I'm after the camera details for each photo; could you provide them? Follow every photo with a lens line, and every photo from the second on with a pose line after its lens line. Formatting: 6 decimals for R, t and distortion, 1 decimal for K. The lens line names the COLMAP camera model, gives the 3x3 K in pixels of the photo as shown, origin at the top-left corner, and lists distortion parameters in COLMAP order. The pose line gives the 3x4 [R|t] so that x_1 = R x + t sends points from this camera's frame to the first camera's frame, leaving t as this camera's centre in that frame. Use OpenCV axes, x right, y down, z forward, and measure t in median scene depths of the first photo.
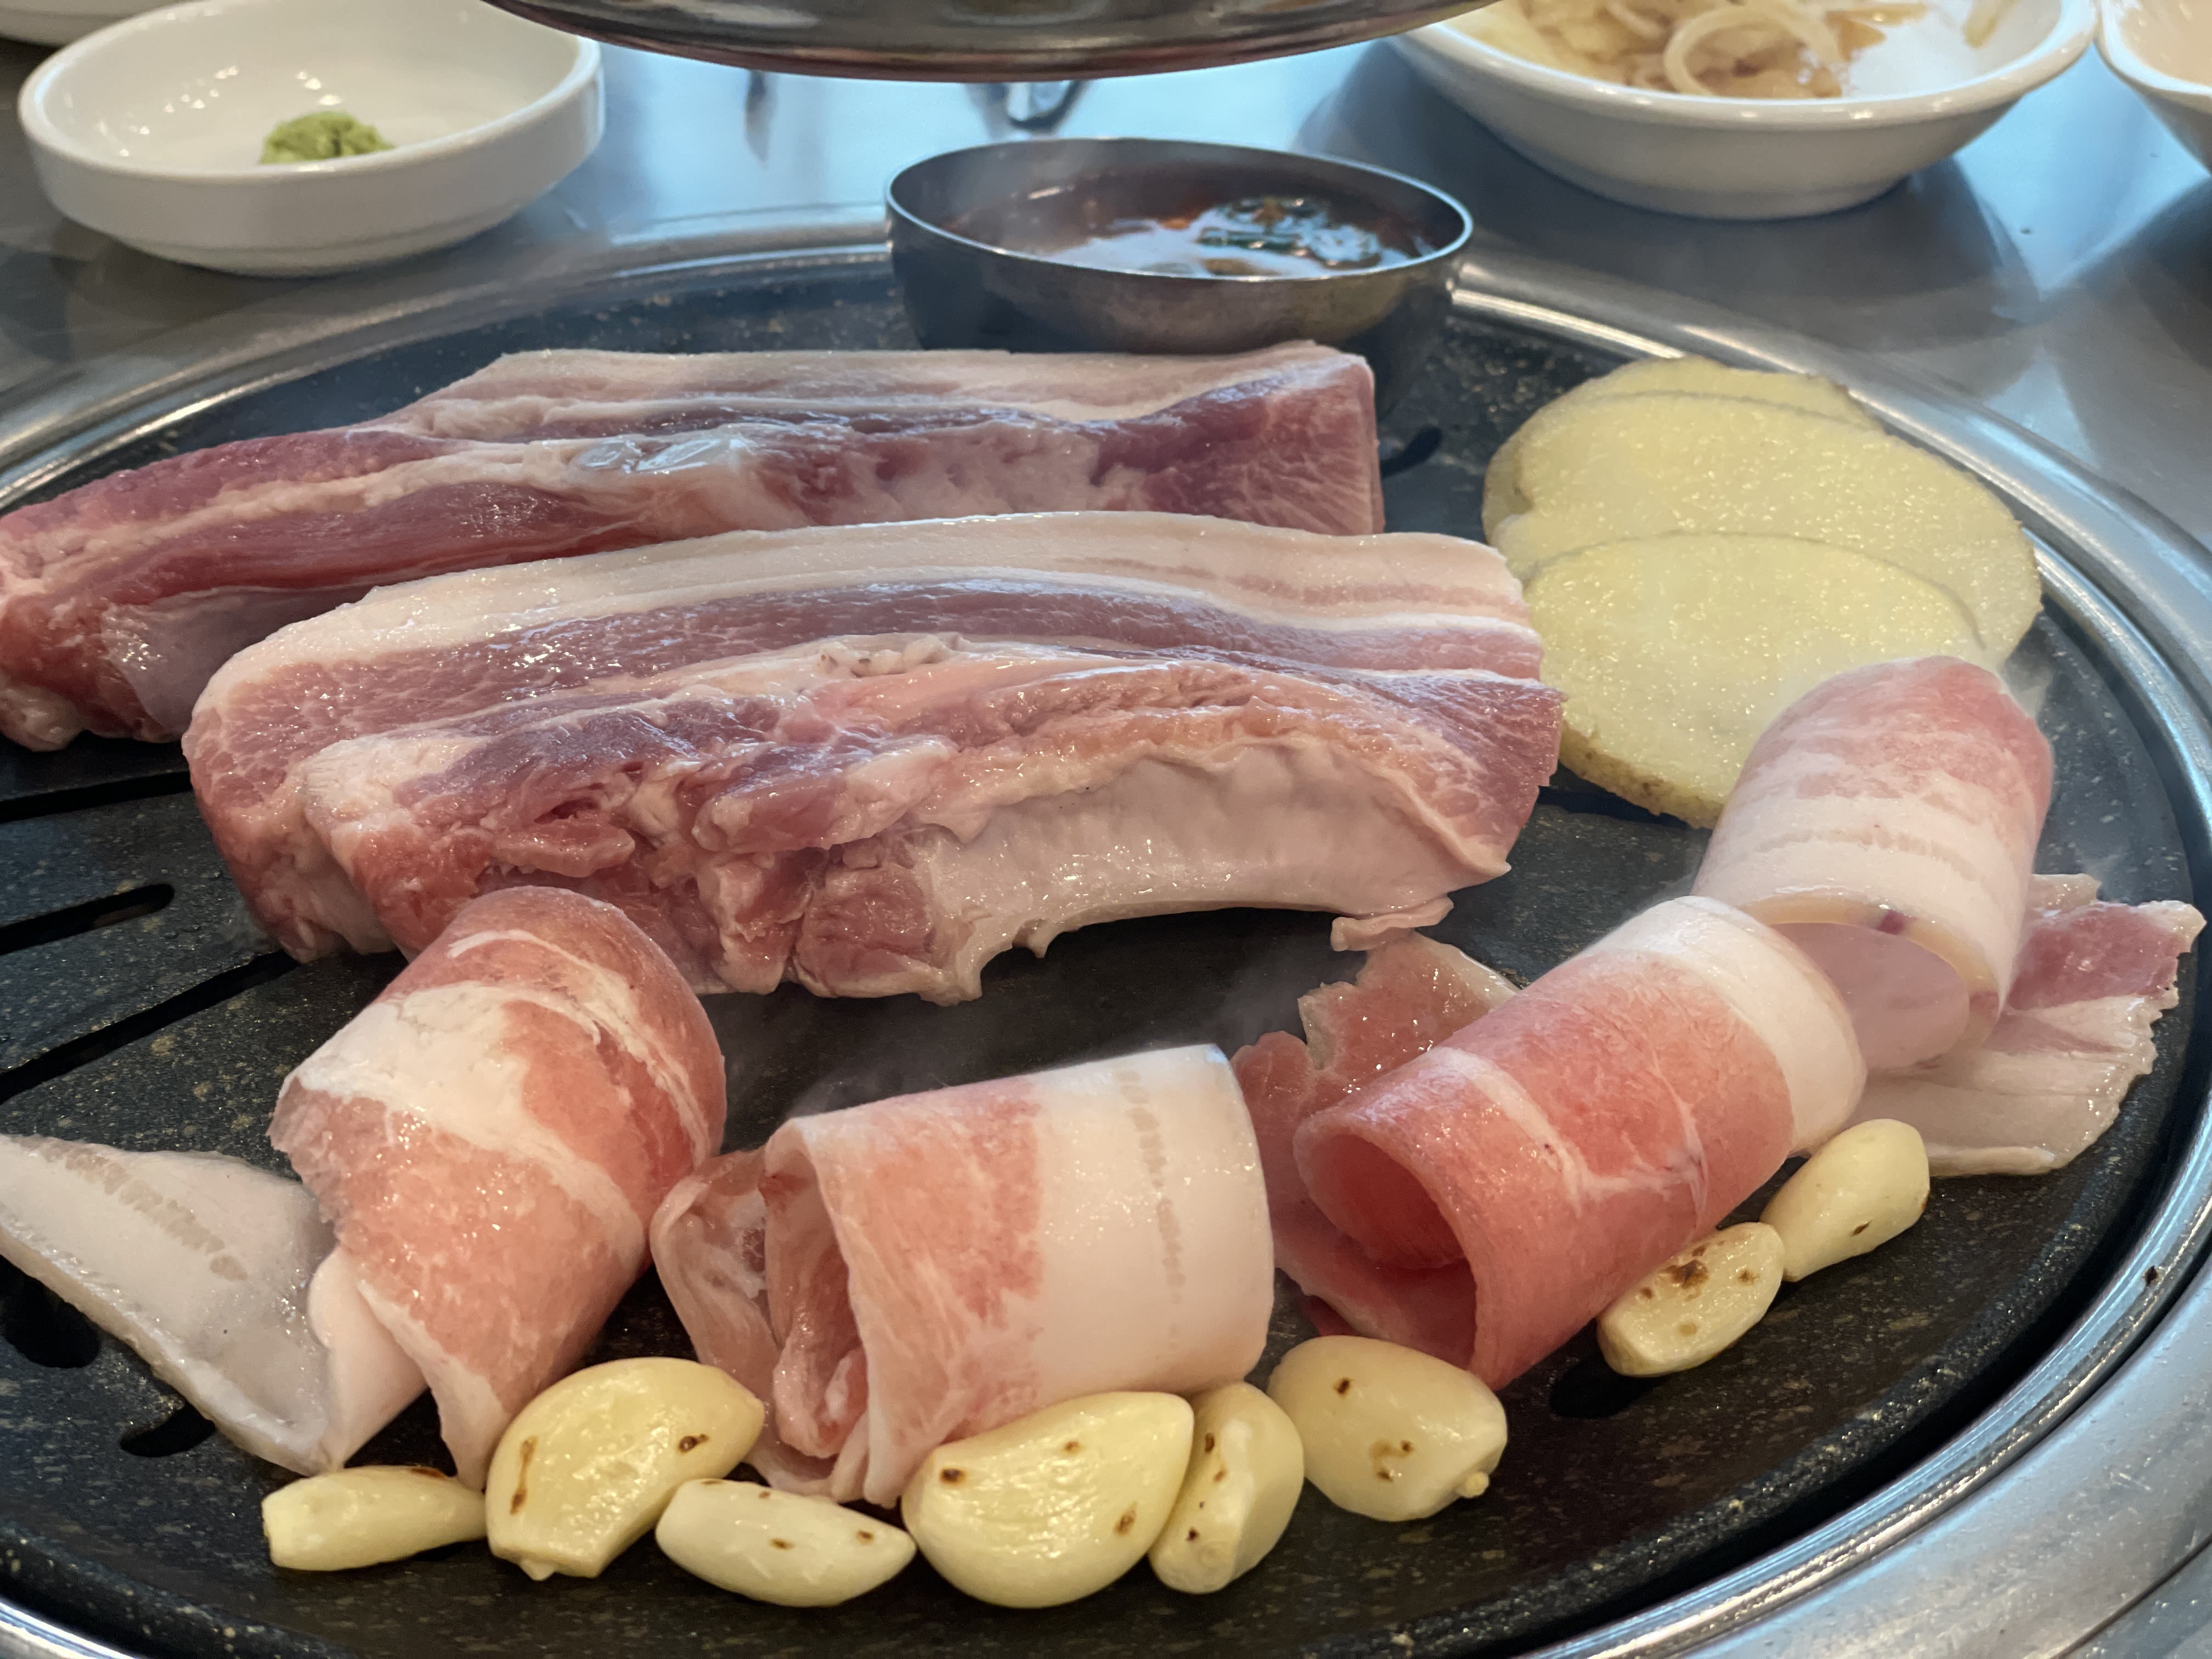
lens RADIAL K [[3292.2, 0, 1106.0], [0, 3292.2, 829.5], [0, 0, 1]] dist [-0.032906, -0.104233]
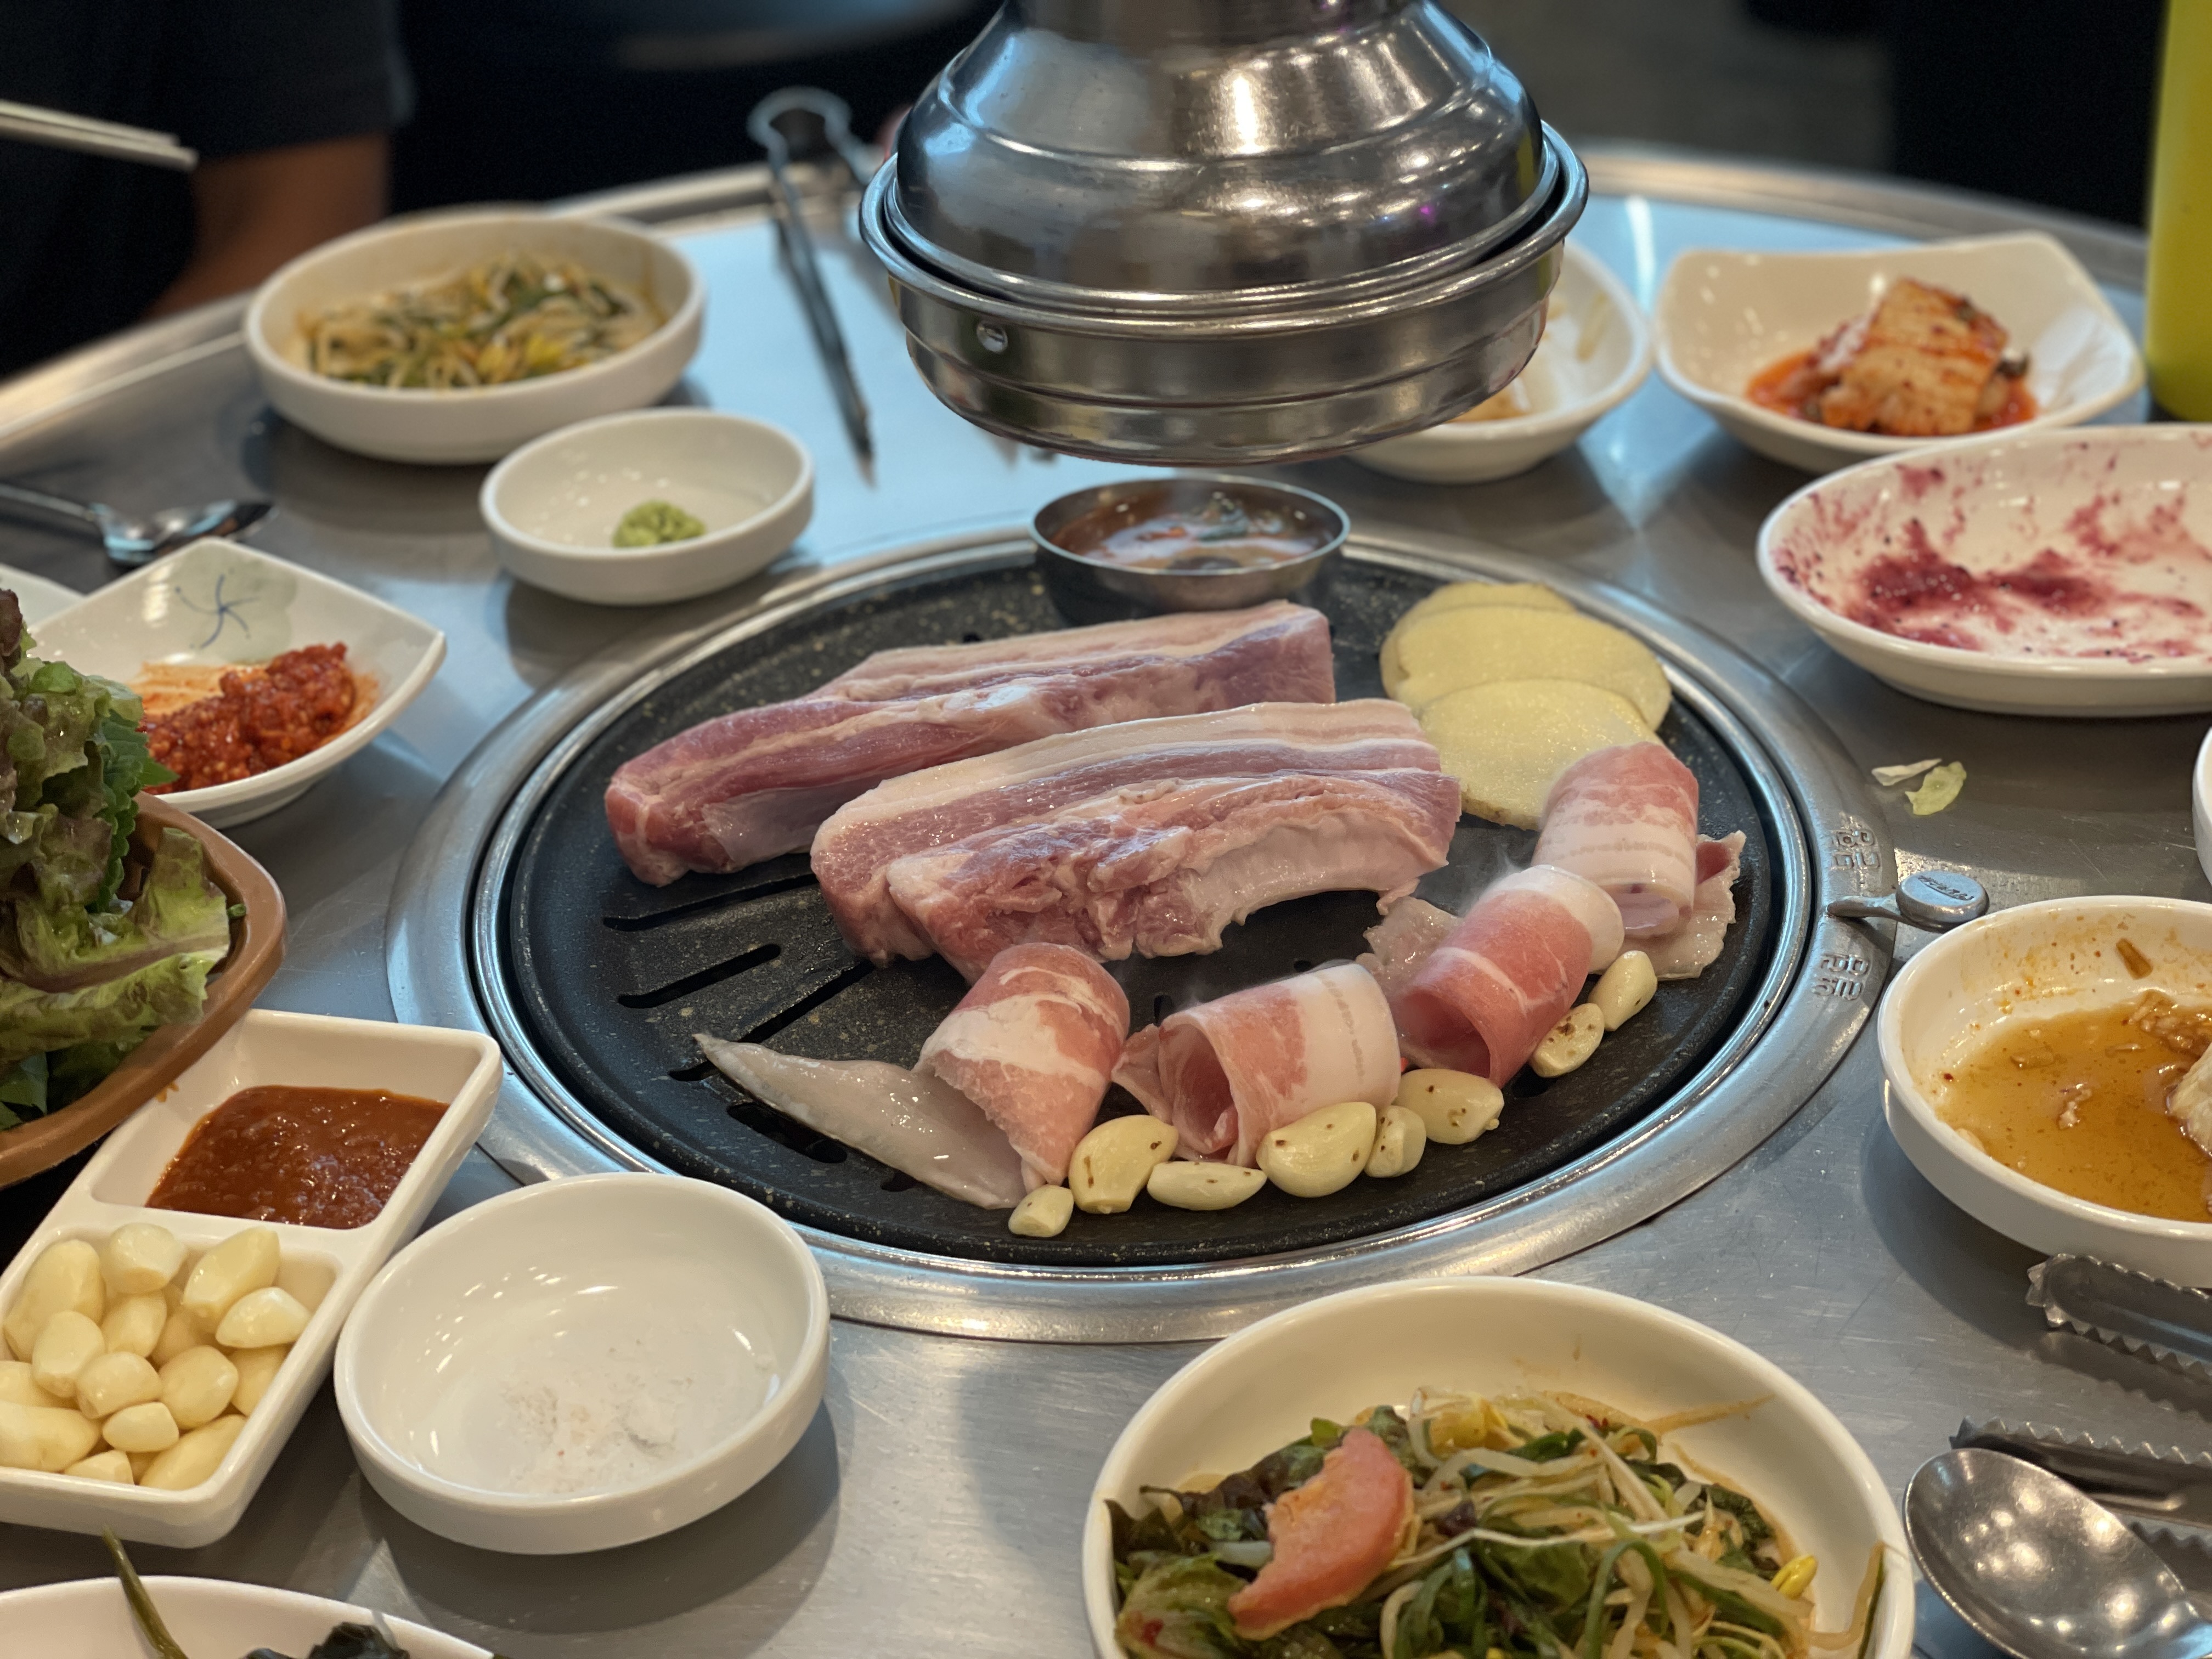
lens RADIAL K [[3370.8, 0, 1106.0], [0, 3370.8, 829.5], [0, 0, 1]] dist [0.366648, 0.013616]
pose [[0.982971, -0.111942, 0.145729, -0.413515], [0.111899, 0.993683, 0.008522, -0.050682], [-0.145763, 0.007930, 0.989288, -1.145245]]
